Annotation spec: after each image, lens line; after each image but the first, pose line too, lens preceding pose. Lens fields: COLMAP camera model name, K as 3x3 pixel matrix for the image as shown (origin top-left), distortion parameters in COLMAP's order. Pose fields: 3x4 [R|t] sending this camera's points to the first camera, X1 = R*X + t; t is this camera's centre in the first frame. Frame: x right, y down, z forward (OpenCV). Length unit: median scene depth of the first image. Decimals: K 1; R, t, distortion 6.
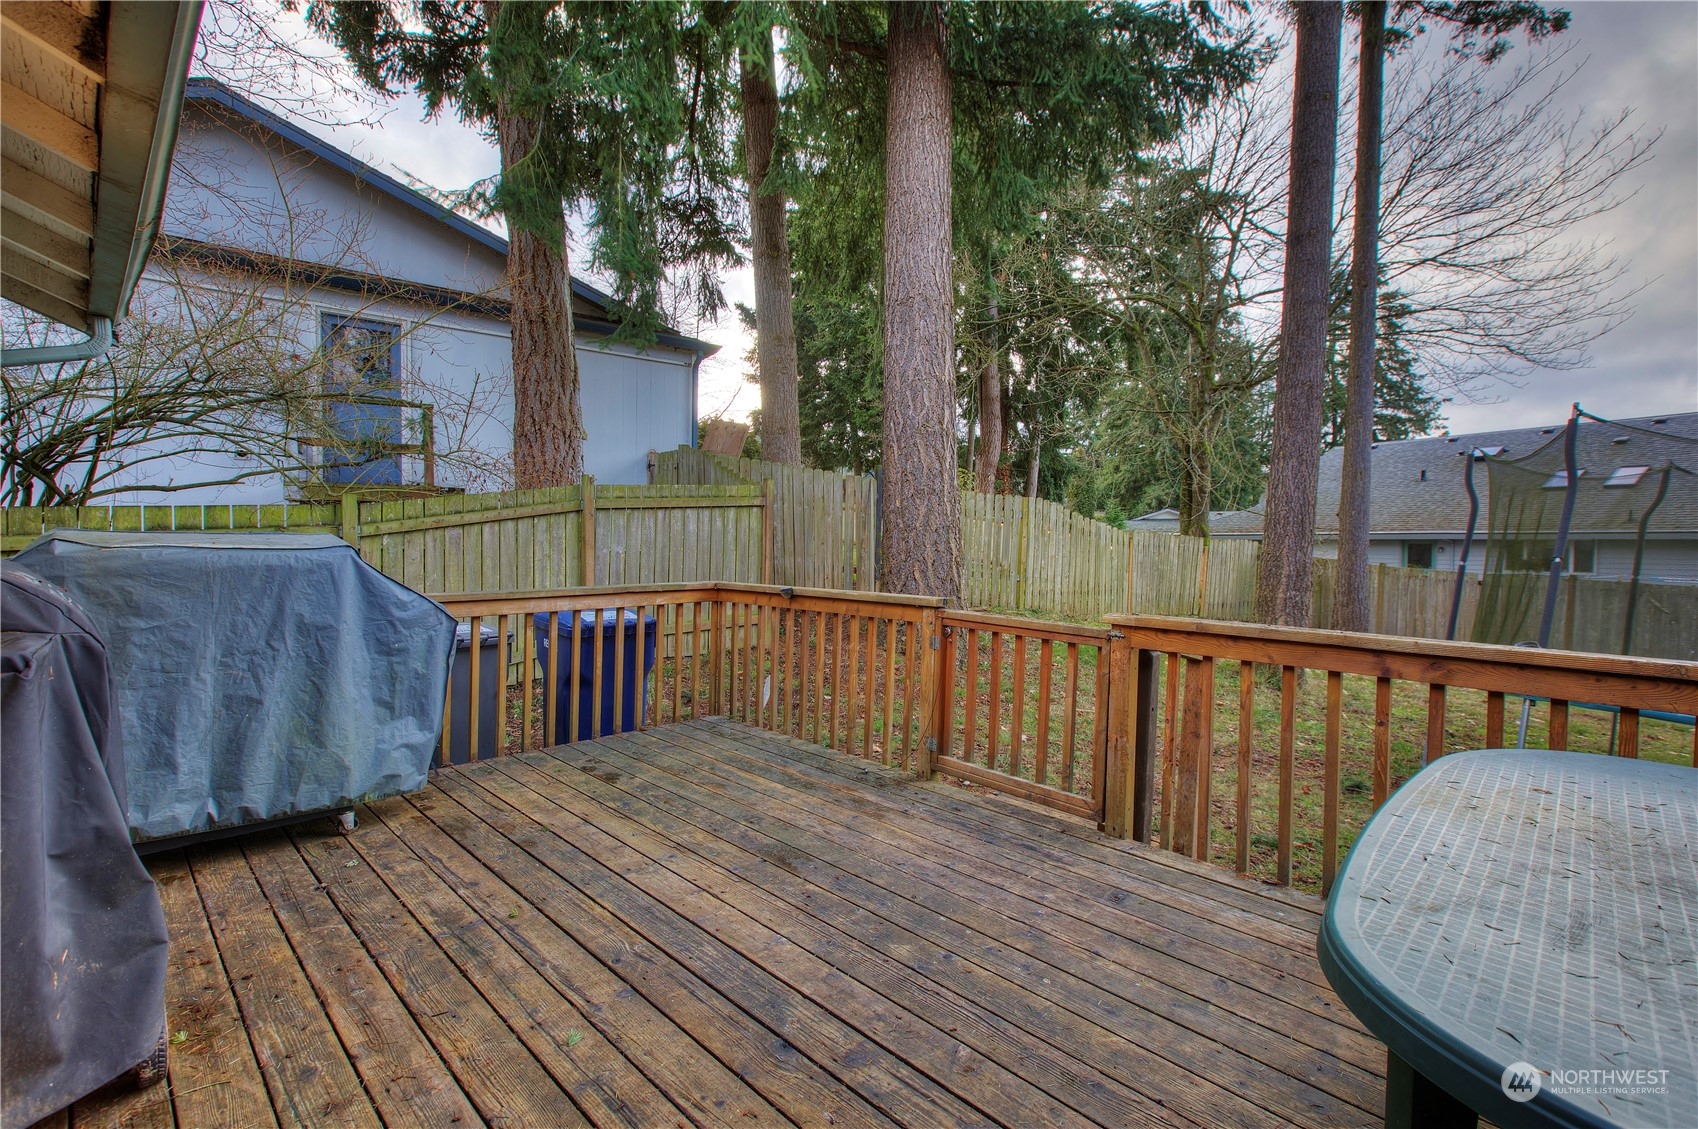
lens RADIAL K [[771.6, 0, 855.4], [0, 771.6, 558.1], [0, 0, 1]] dist [0.018373, 0.000046]
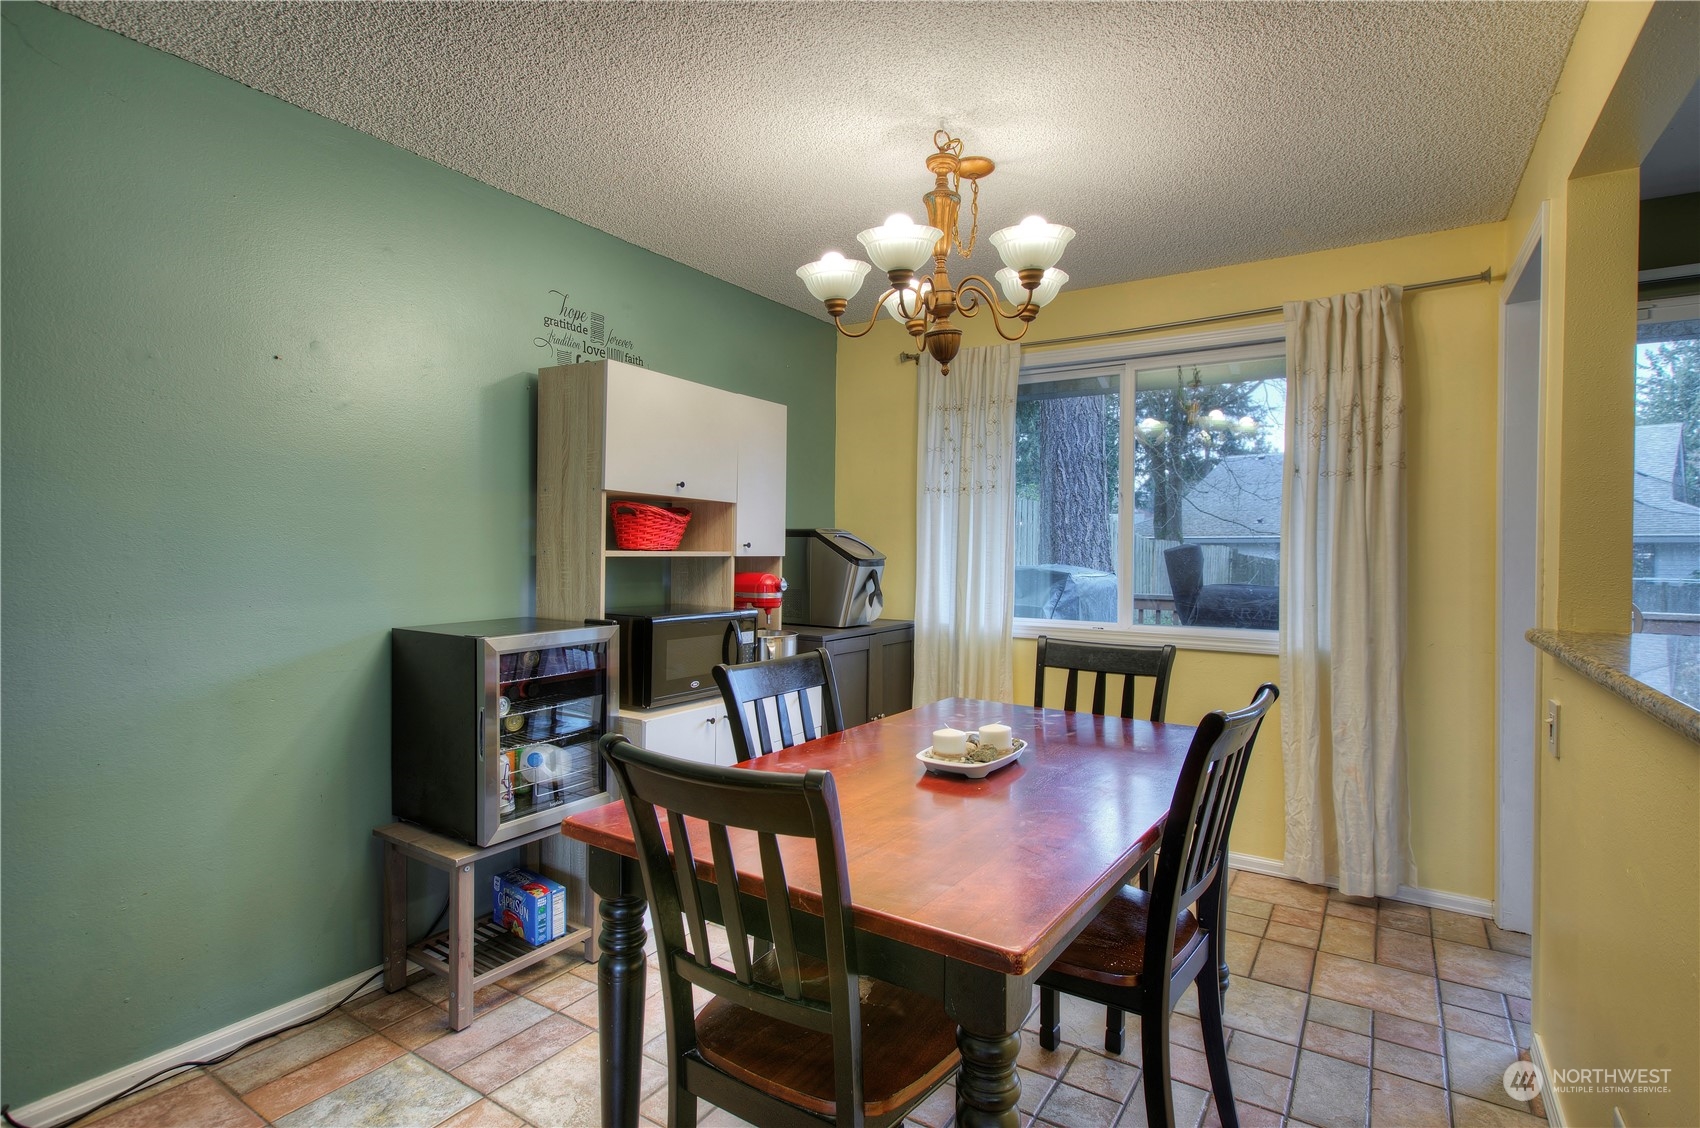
lens RADIAL K [[863.5, 0, 850.0], [0, 863.5, 564.0], [0, 0, 1]] dist [0.000179, -0.000008]
pose [[0.974655, -0.009288, 0.223522, -0.546679], [0.008245, 0.999950, 0.005601, -0.017558], [-0.223563, -0.003616, 0.974683, -0.168239]]
